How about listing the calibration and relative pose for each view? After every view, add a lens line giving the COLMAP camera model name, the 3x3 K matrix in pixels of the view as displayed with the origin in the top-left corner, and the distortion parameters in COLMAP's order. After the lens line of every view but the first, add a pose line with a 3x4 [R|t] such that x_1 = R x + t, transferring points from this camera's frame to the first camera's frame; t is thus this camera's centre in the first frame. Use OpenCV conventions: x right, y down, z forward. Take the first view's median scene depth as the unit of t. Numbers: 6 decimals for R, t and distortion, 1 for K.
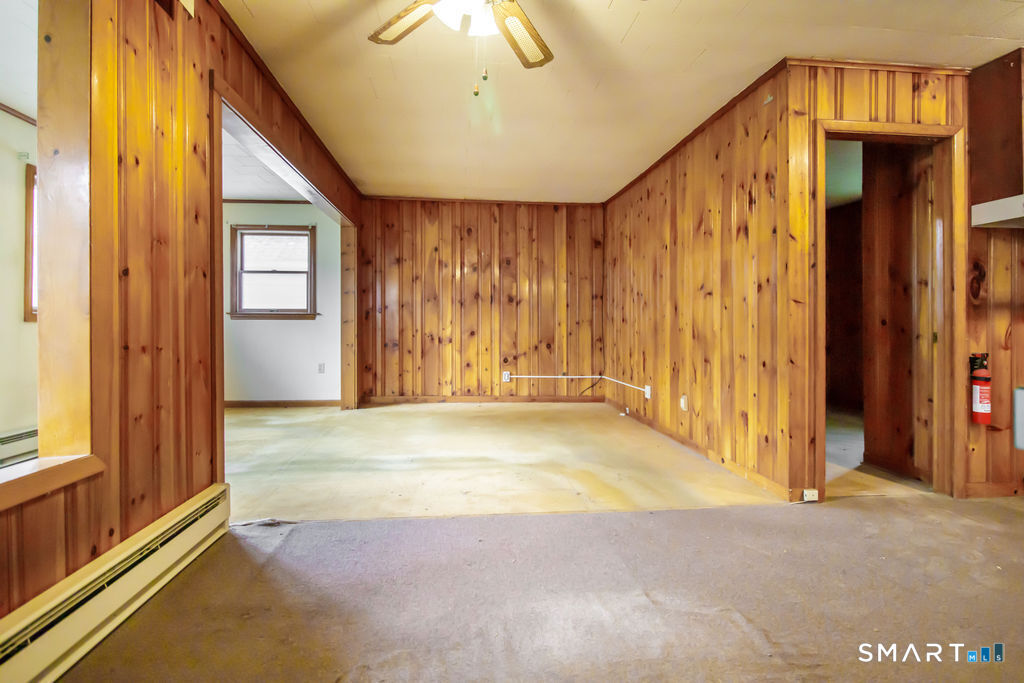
lens RADIAL K [[546.3, 0, 513.9], [0, 546.3, 330.0], [0, 0, 1]] dist [0.001112, -0.011530]
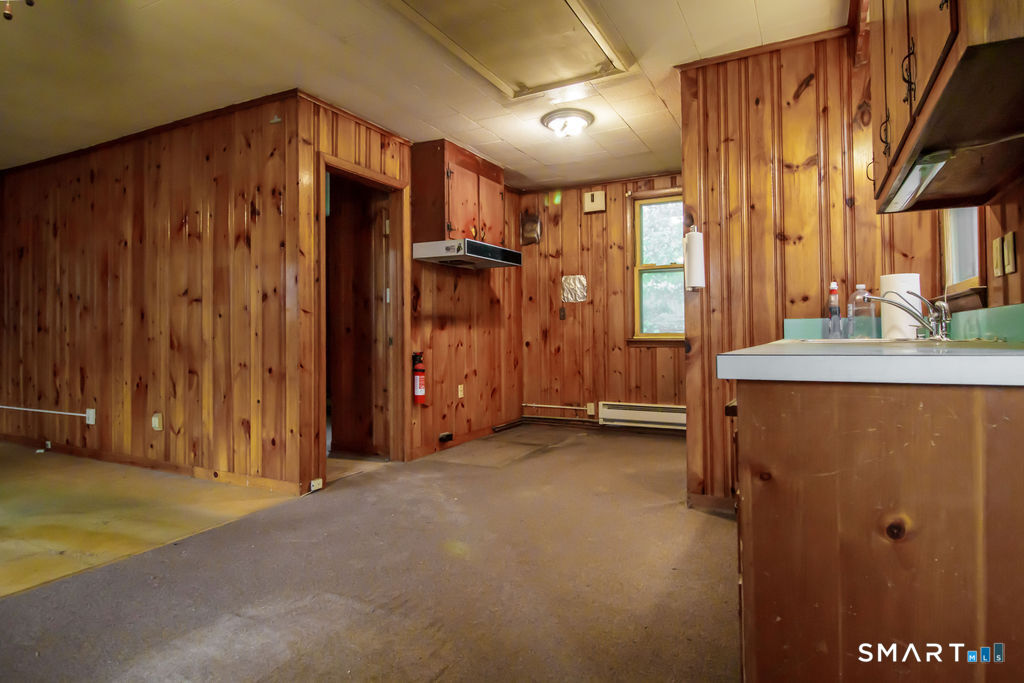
lens RADIAL K [[546.3, 0, 513.9], [0, 546.3, 330.0], [0, 0, 1]] dist [0.001112, -0.011530]
pose [[0.564062, -0.006441, 0.825707, -0.140500], [0.018554, 0.999816, -0.004875, -0.001093], [-0.825524, 0.018070, 0.564078, 0.026666]]
